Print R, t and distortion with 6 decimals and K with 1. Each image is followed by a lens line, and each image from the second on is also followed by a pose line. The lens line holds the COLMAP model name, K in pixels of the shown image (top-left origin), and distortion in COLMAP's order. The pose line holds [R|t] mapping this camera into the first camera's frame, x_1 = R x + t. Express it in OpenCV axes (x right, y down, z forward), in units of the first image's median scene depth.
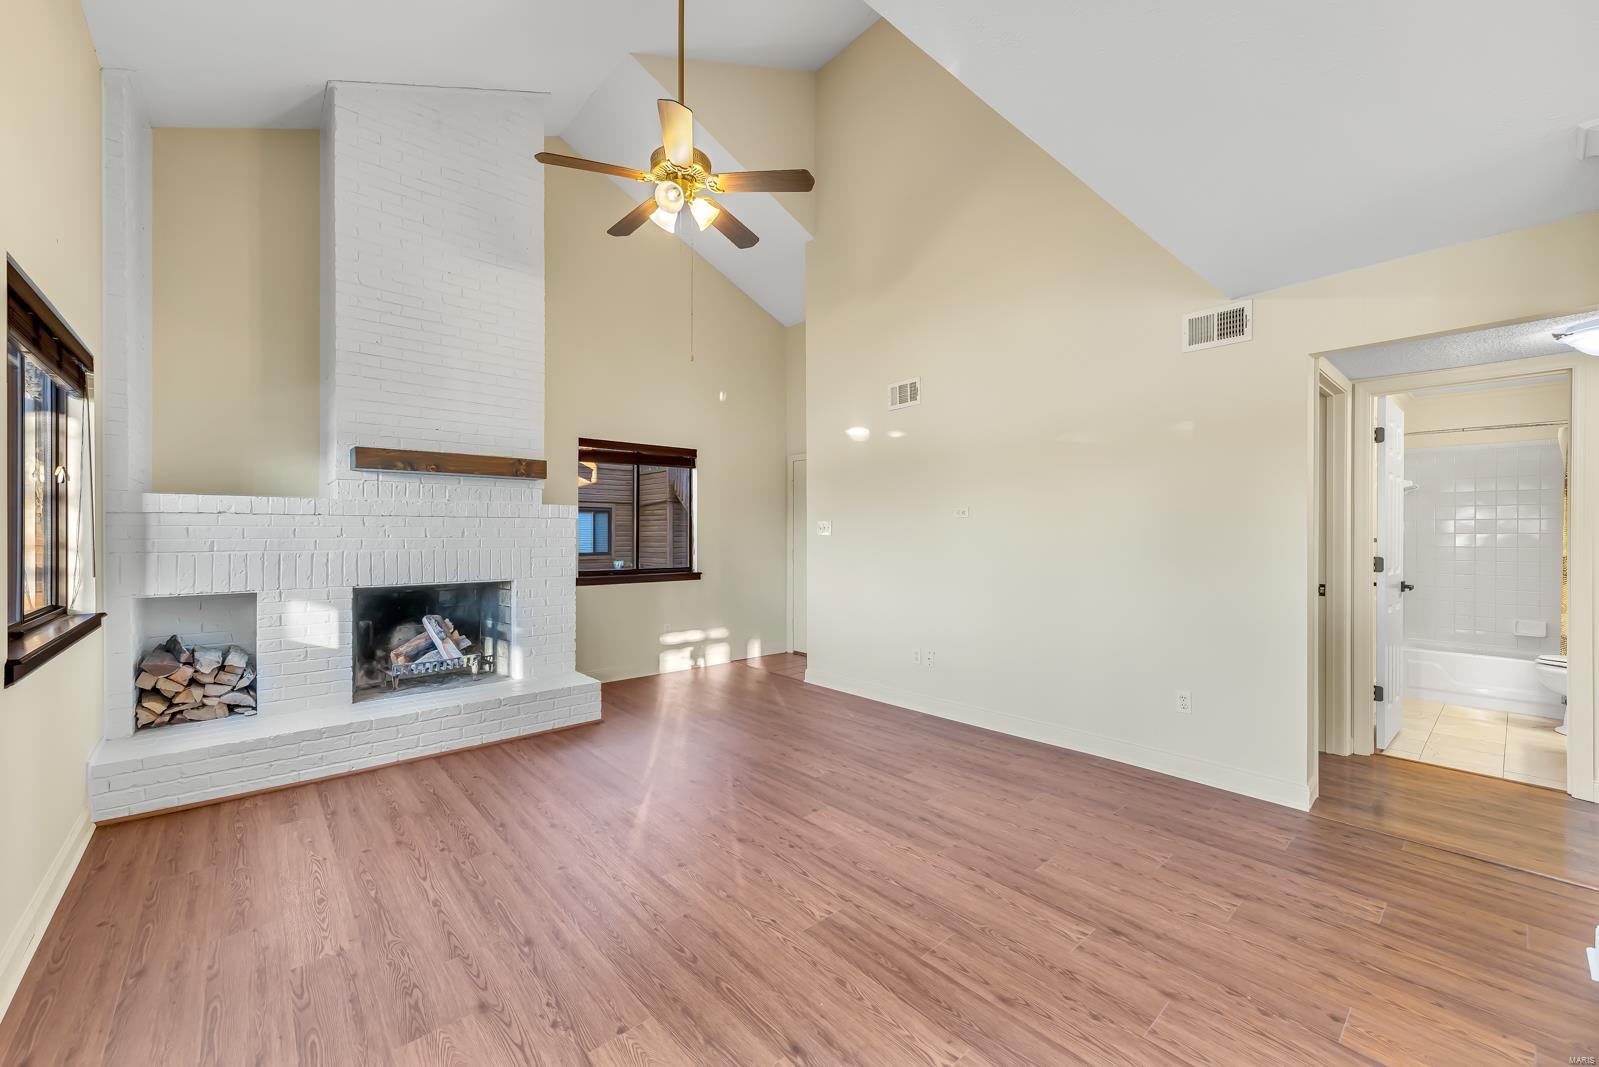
lens RADIAL K [[628.0, 0, 799.5], [0, 628.0, 533.5], [0, 0, 1]] dist [0.007209, -0.000190]
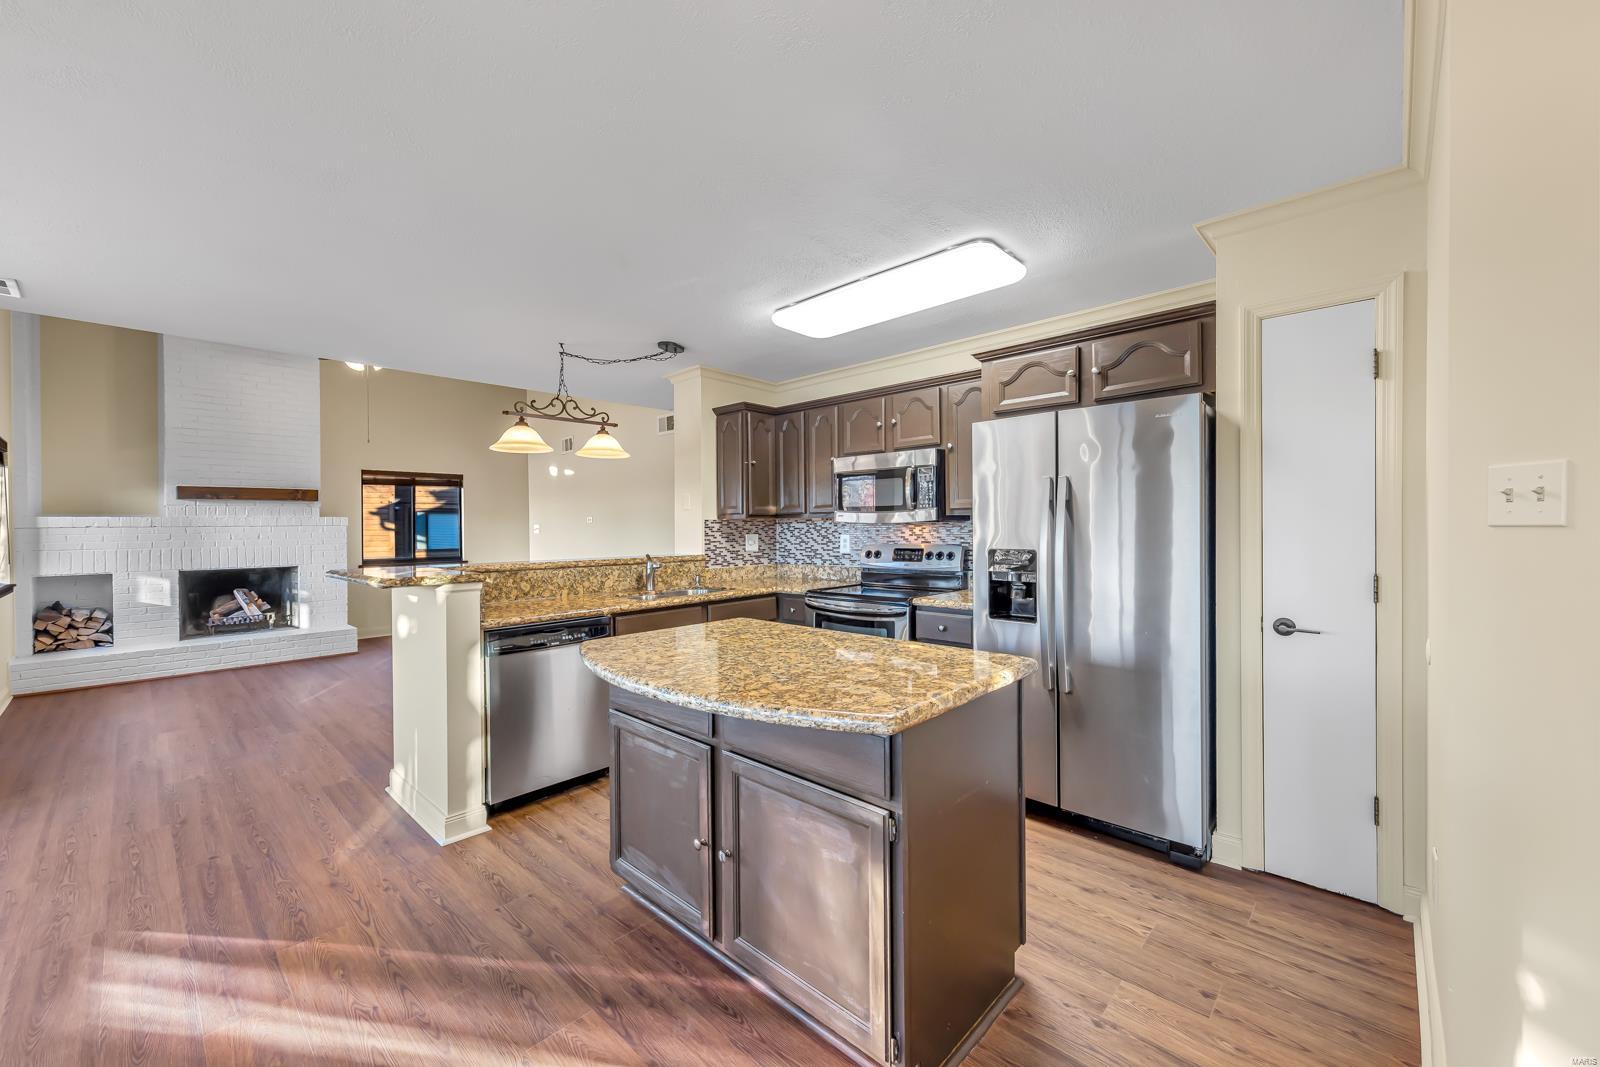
lens RADIAL K [[625.1, 0, 800.3], [0, 625.1, 529.8], [0, 0, 1]] dist [0.009520, 0.000822]
pose [[0.995626, -0.011971, 0.092653, 0.851410], [0.011809, 0.999928, 0.002302, -0.005538], [-0.092674, -0.001198, 0.995696, -0.891594]]
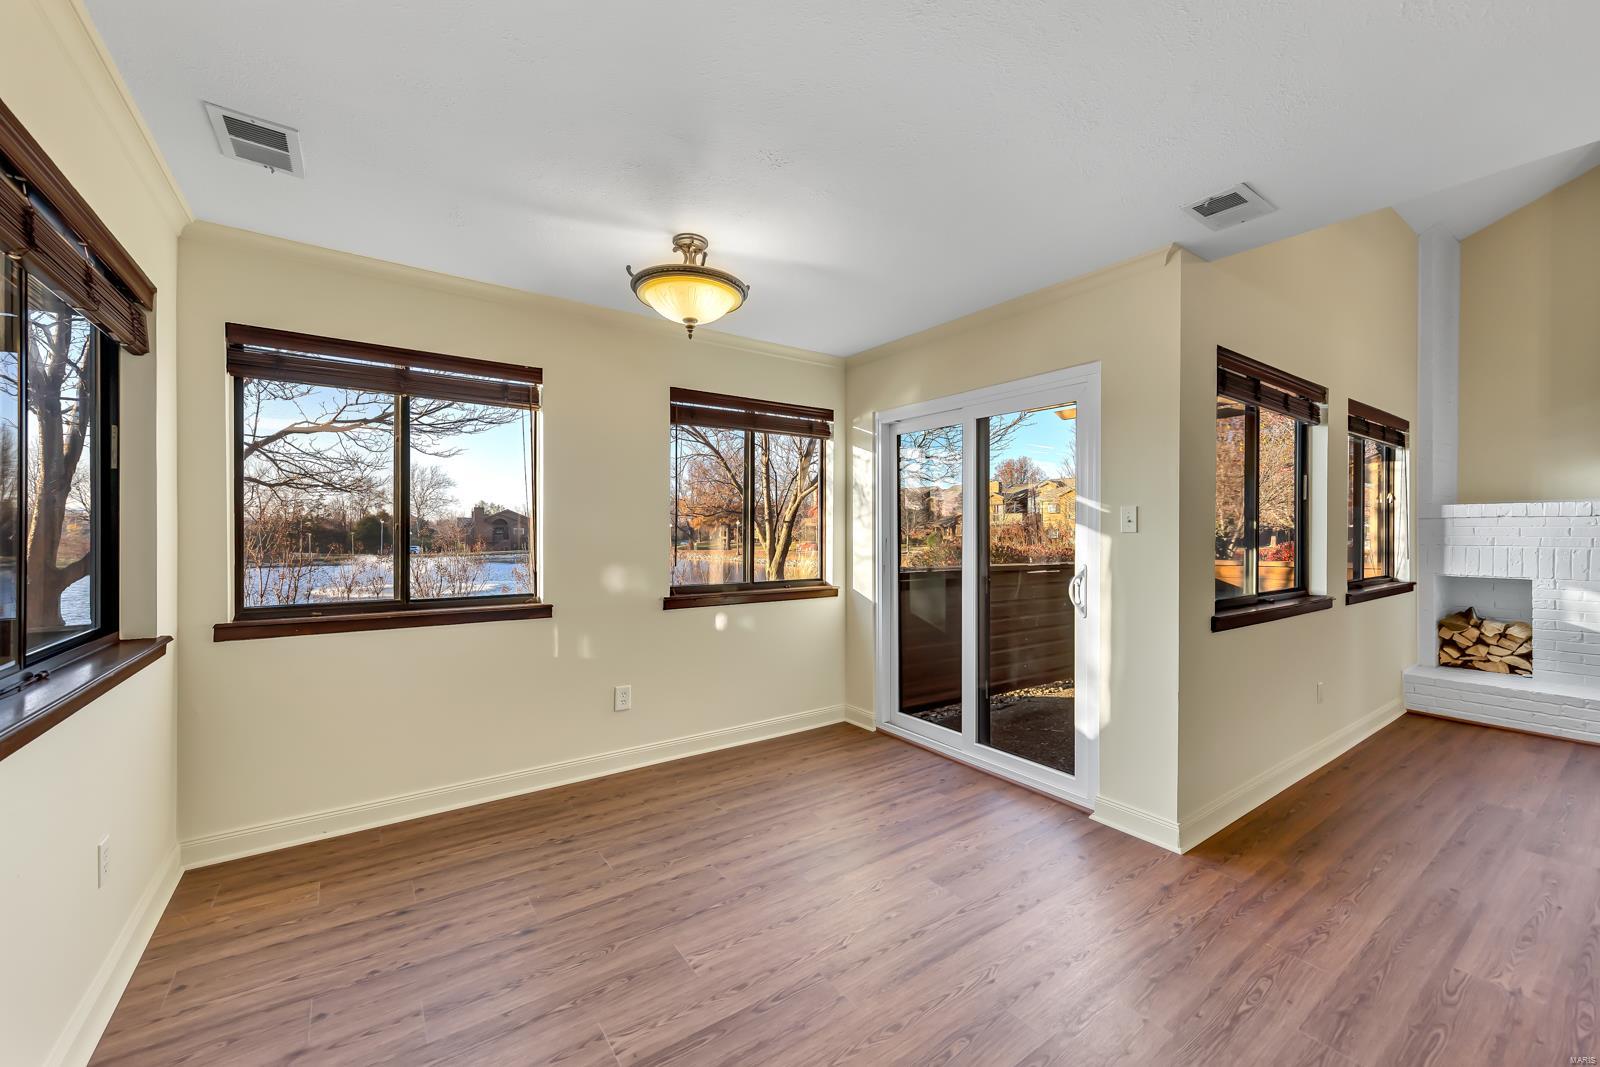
lens RADIAL K [[628.4, 0, 800.0], [0, 628.4, 533.5], [0, 0, 1]] dist [0.007209, -0.000190]
pose [[-0.103998, 0.003562, -0.994571, 0.563228], [0.000294, 0.999994, 0.003551, -0.002939], [0.994577, 0.000077, -0.103998, -0.323278]]
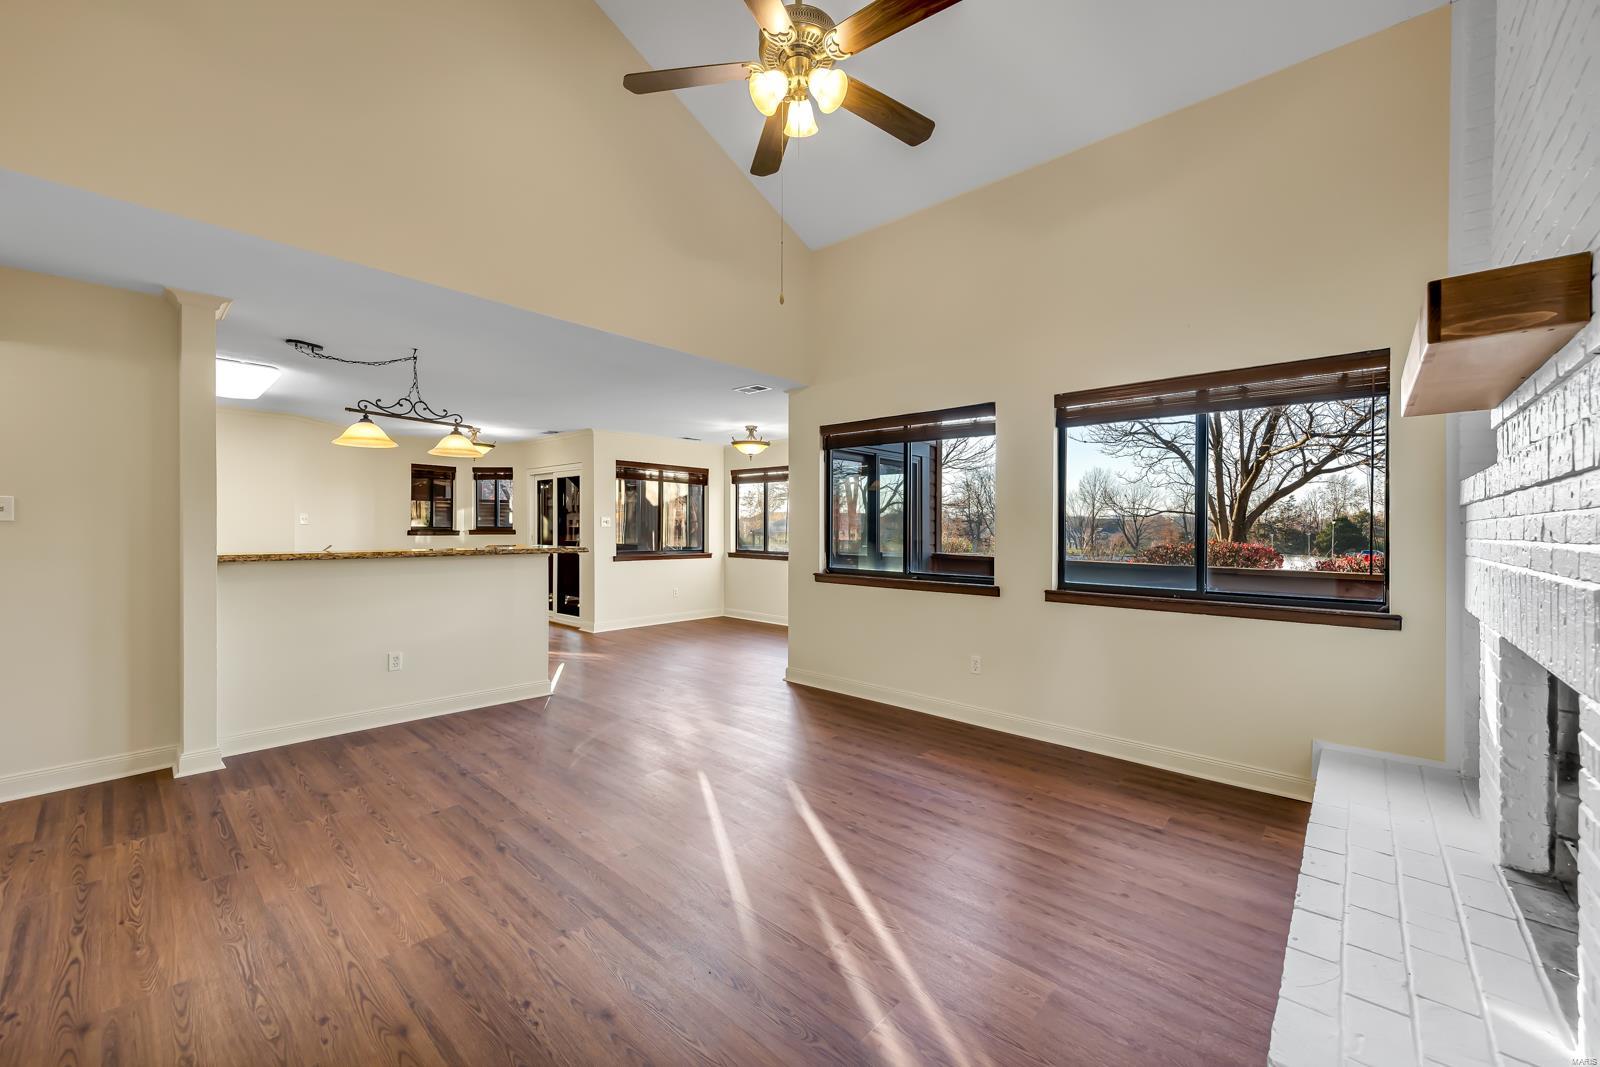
lens RADIAL K [[623.7, 0, 800.0], [0, 623.7, 533.5], [0, 0, 1]] dist [0.007965, -0.000215]
pose [[-0.993798, -0.005562, -0.111064, -0.101639], [-0.006328, 0.999959, 0.006545, 0.003072], [0.111023, 0.007207, -0.993792, 1.631584]]
